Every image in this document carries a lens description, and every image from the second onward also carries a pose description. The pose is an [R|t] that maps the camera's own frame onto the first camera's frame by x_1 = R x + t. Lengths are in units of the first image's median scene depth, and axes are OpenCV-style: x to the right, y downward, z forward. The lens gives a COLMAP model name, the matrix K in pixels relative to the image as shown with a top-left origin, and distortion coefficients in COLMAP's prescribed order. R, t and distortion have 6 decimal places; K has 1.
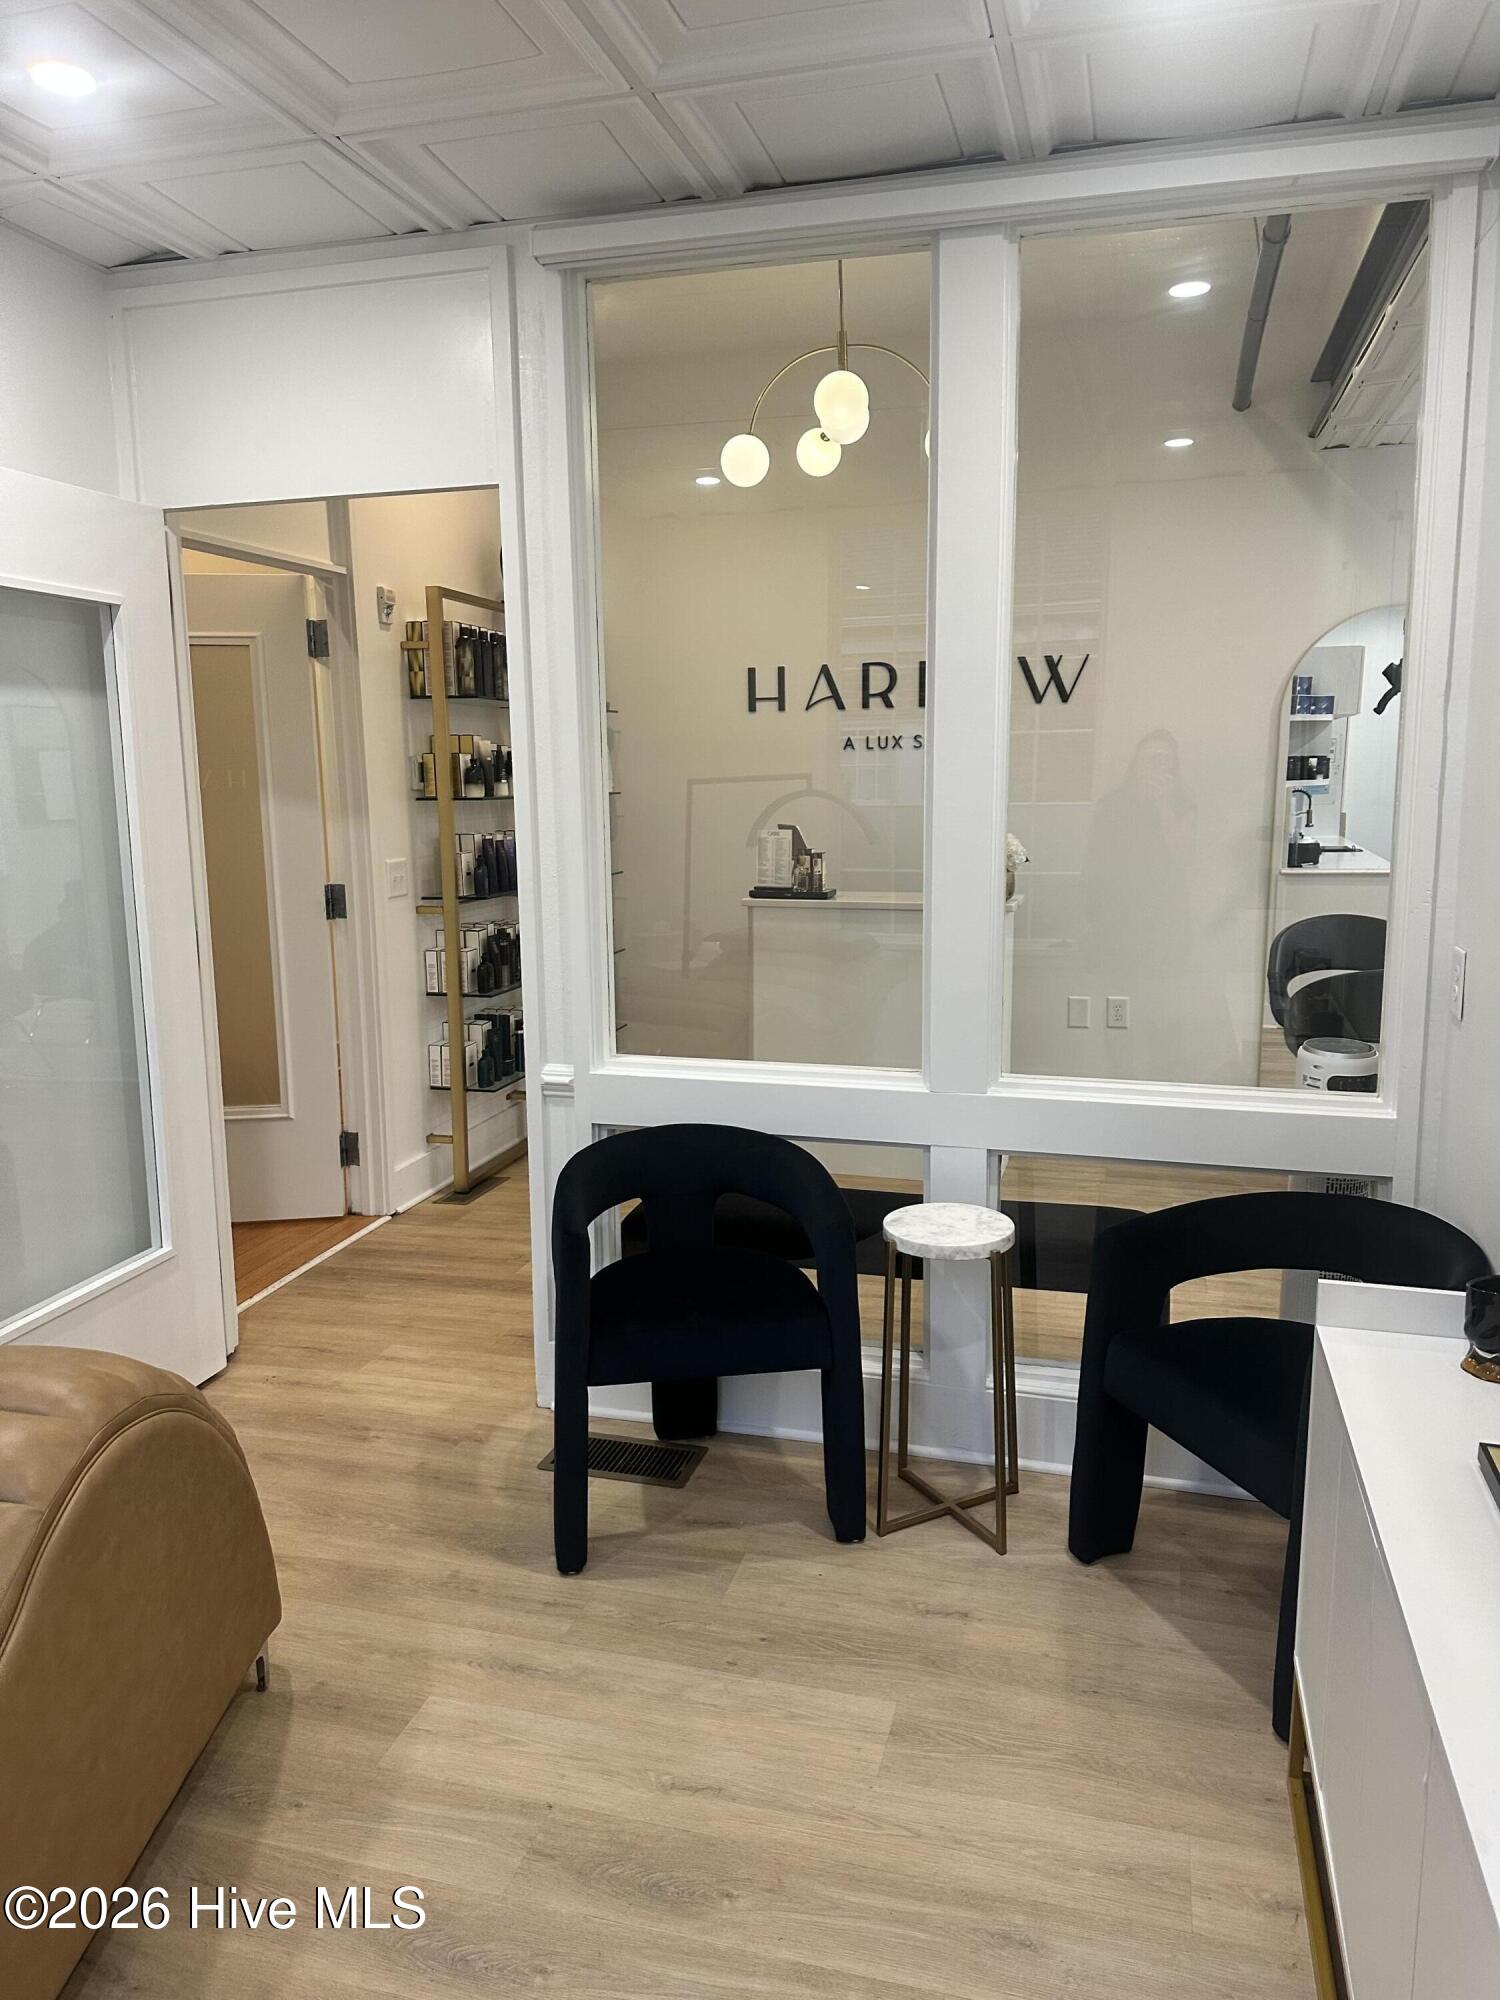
lens RADIAL K [[1400.5, 0, 766.7], [0, 1400.5, 1009.6], [0, 0, 1]] dist [0.119222, -0.155315]
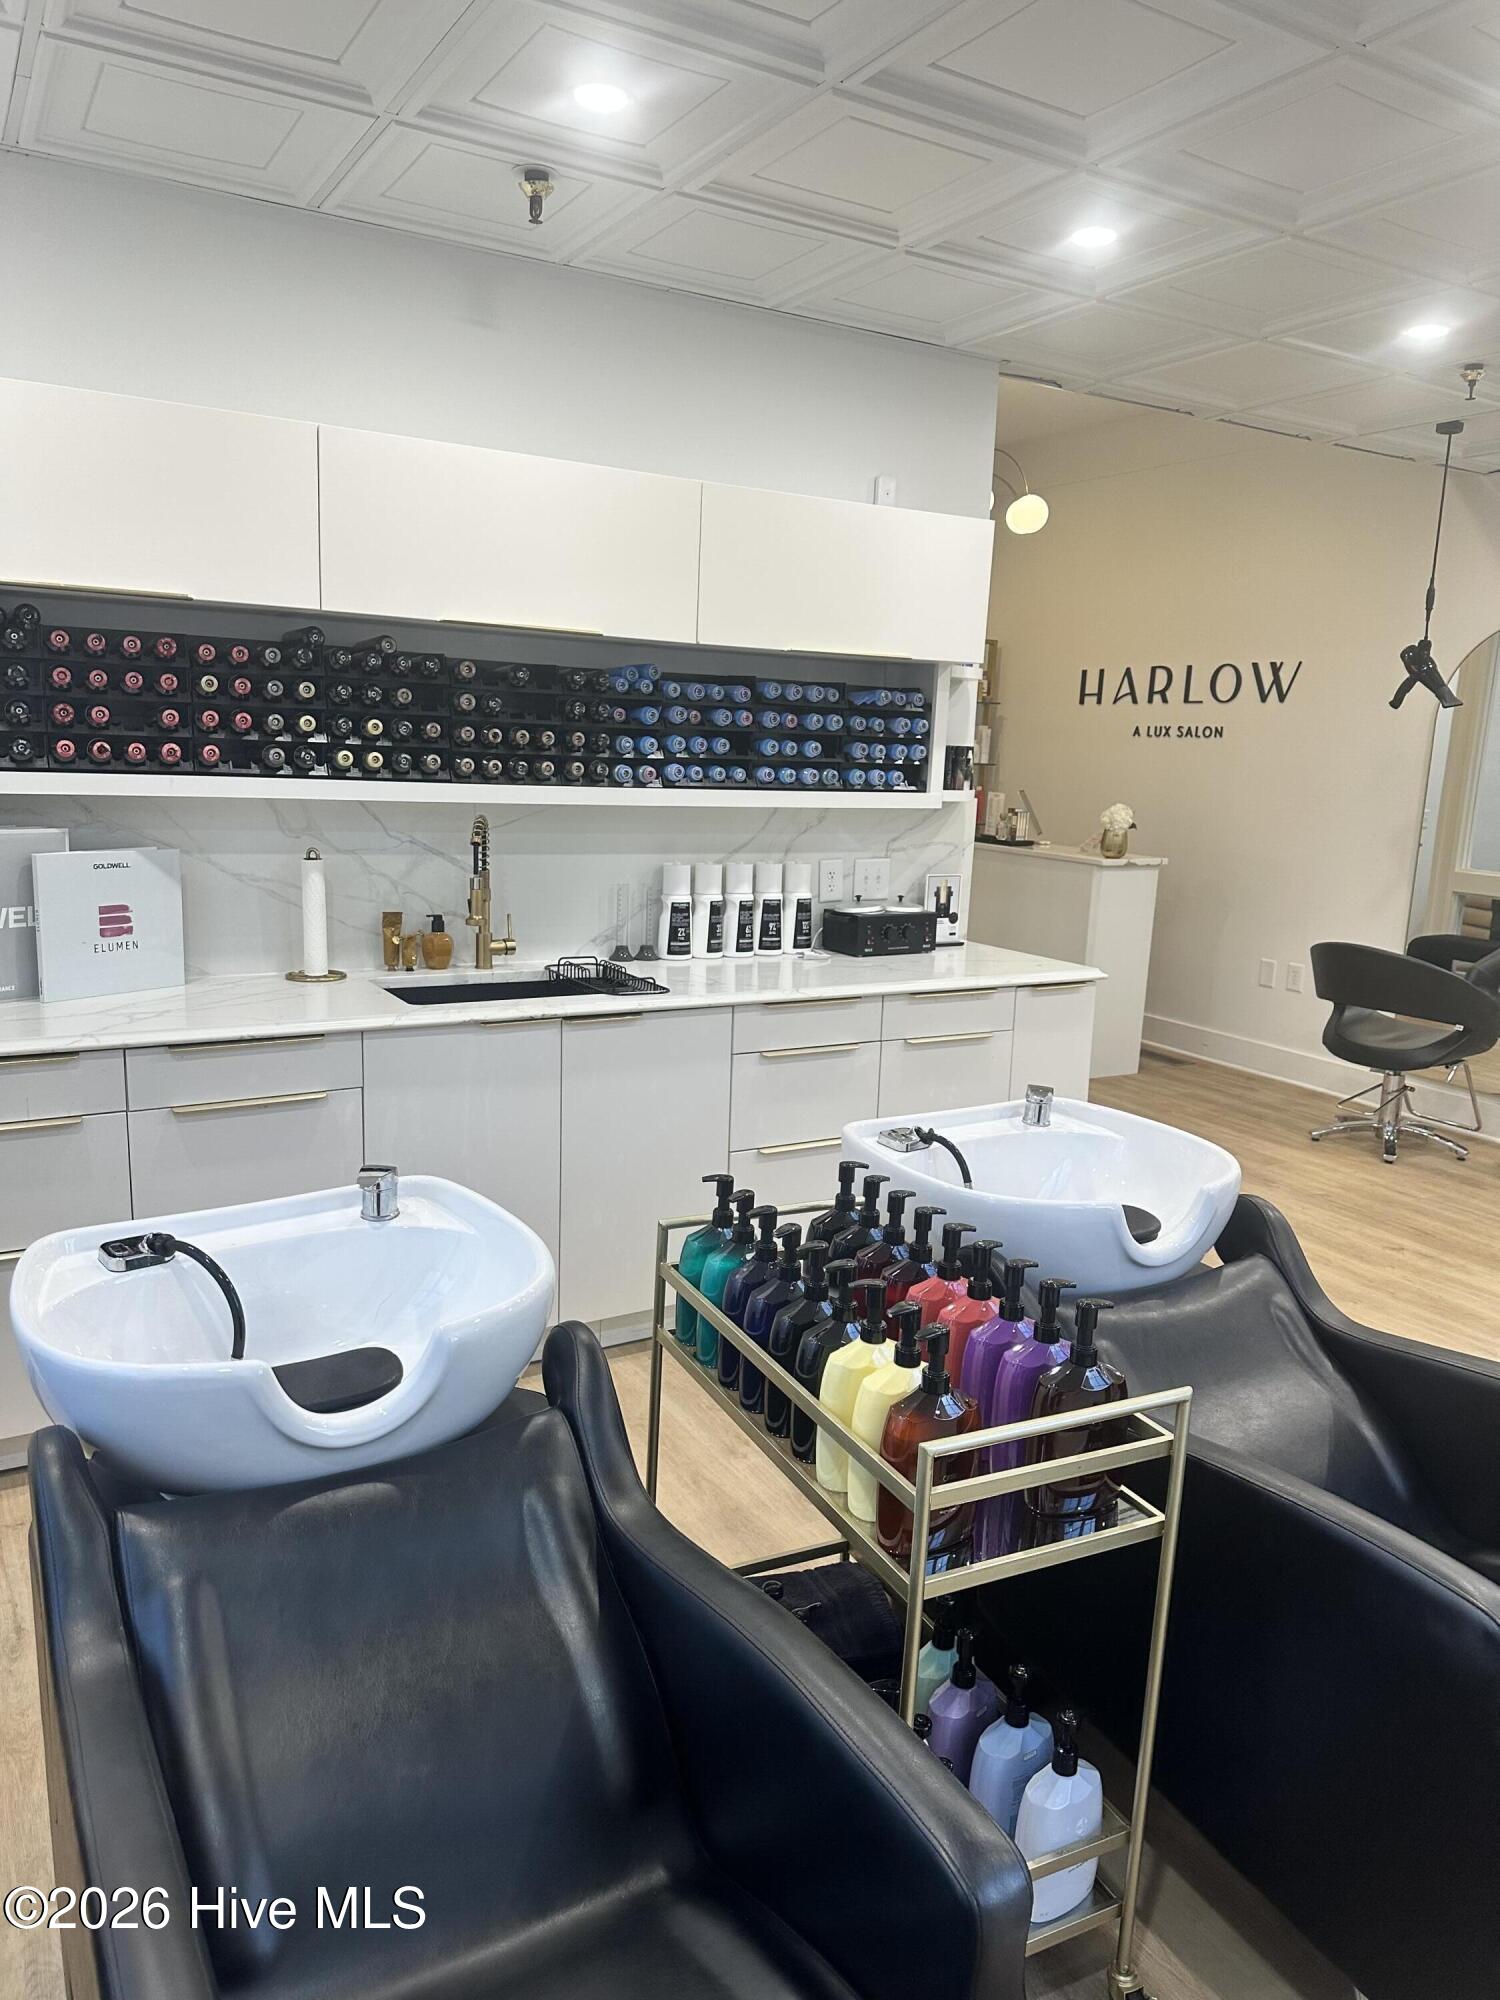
lens RADIAL K [[1400.5, 0, 766.7], [0, 1400.5, 1009.6], [0, 0, 1]] dist [0.119222, -0.155315]
pose [[0.723153, 0.168690, -0.669771, 0.706461], [-0.160121, 0.984243, 0.075011, 0.010704], [0.671871, 0.053000, 0.738769, -0.127824]]
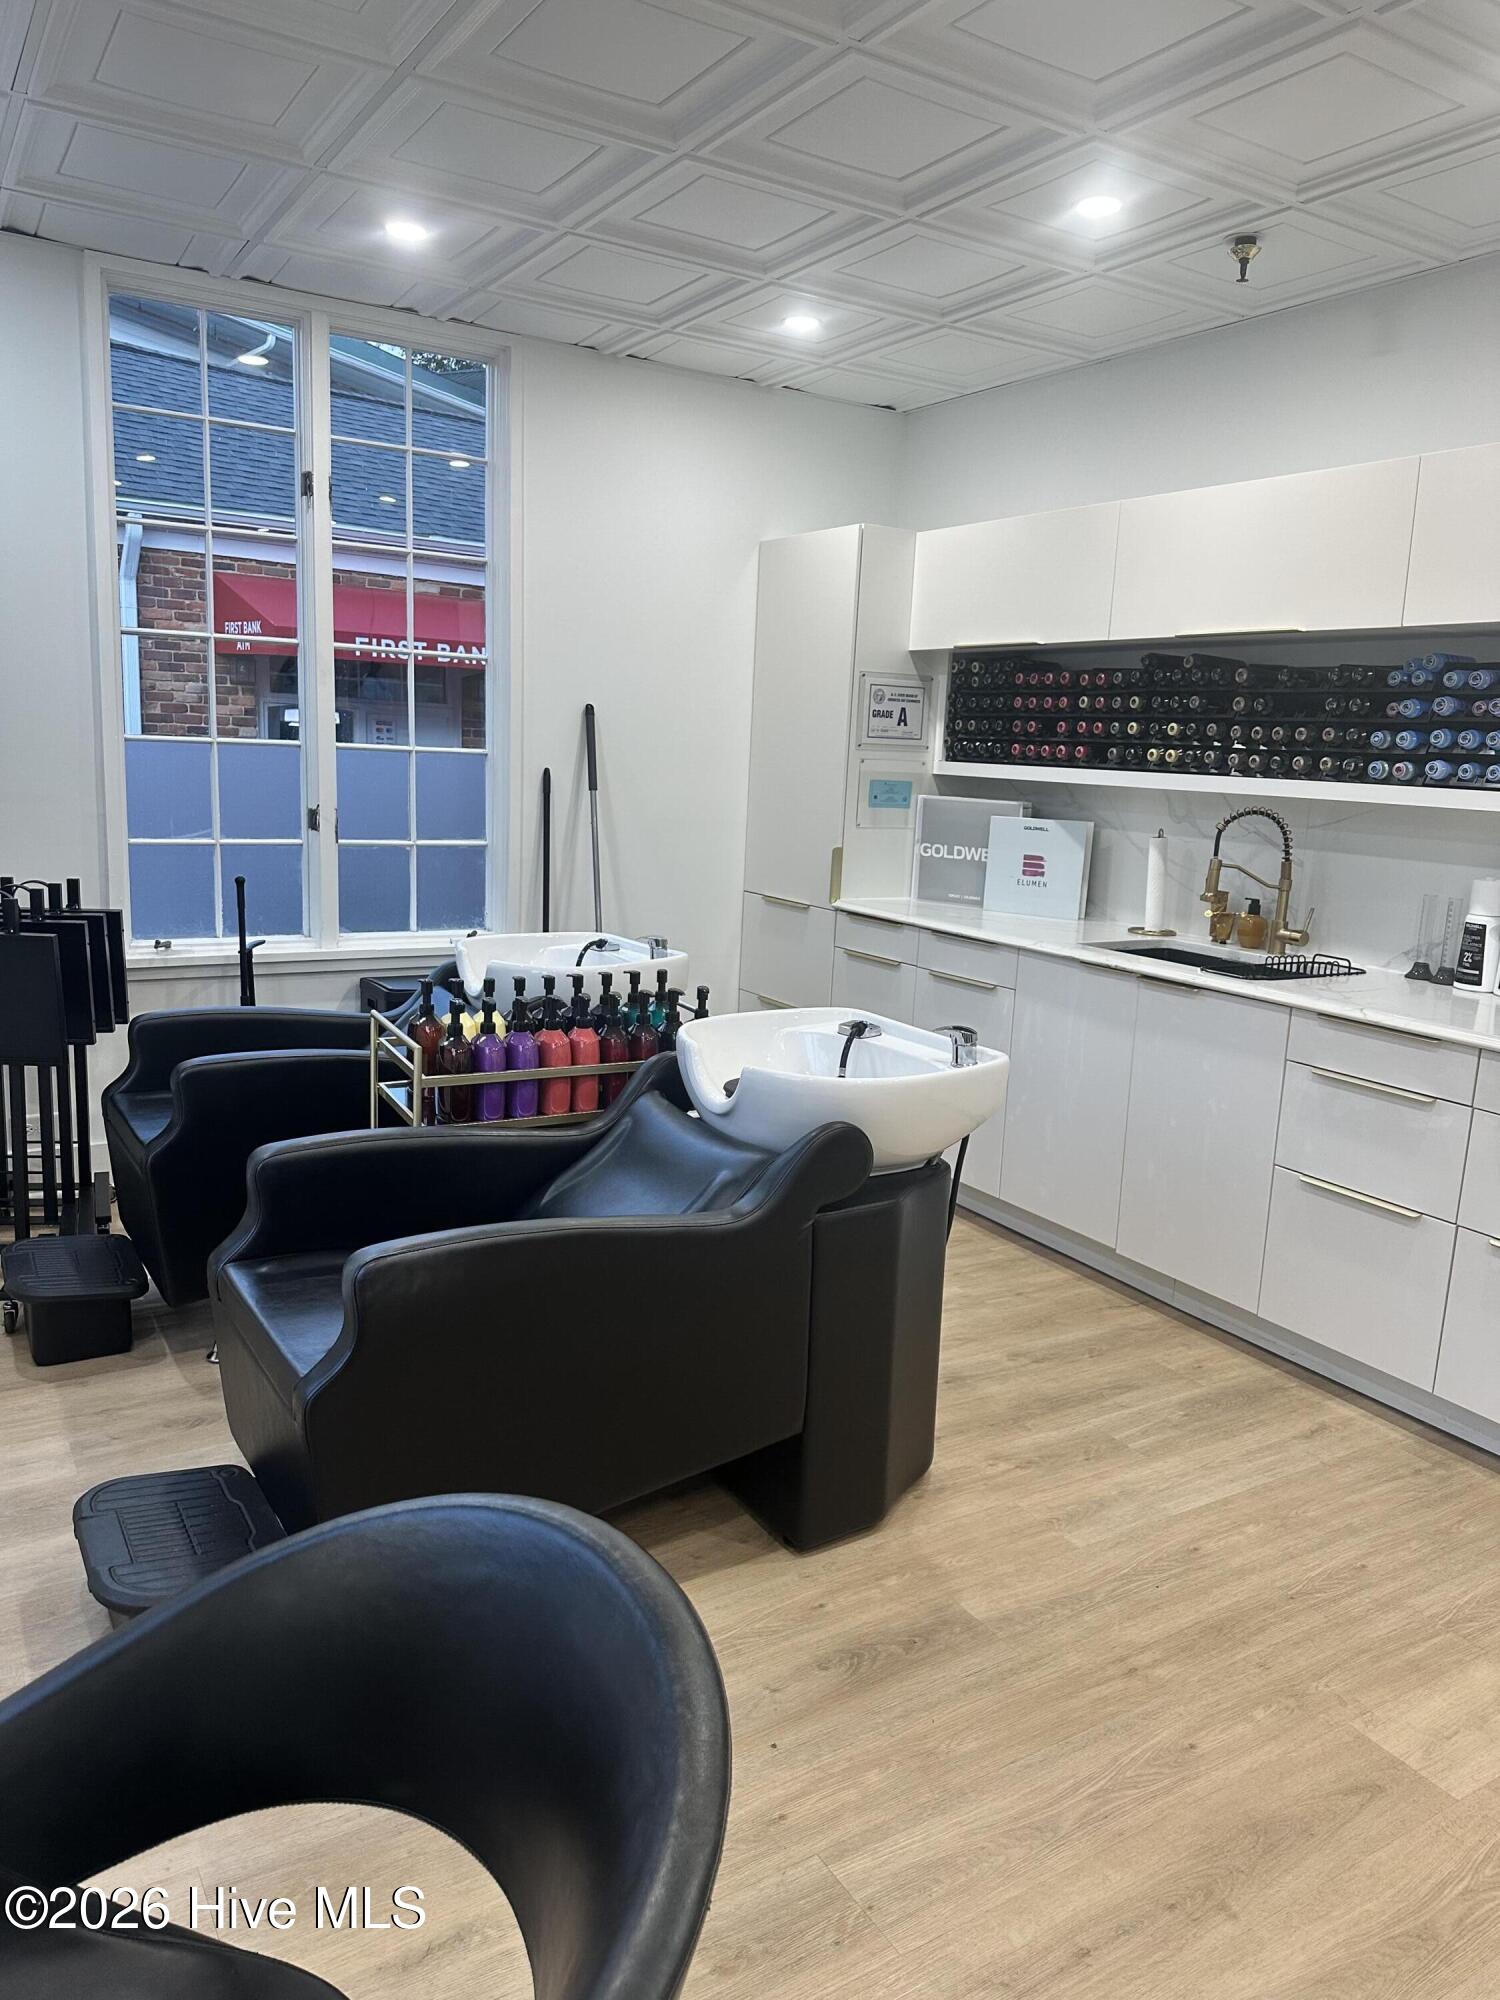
lens RADIAL K [[1400.5, 0, 766.7], [0, 1400.5, 1009.6], [0, 0, 1]] dist [0.119222, -0.155315]
pose [[-0.673061, 0.116061, -0.730424, 0.849493], [-0.162262, 0.940375, 0.298940, -0.077422], [0.721568, 0.319725, -0.614098, 0.495480]]
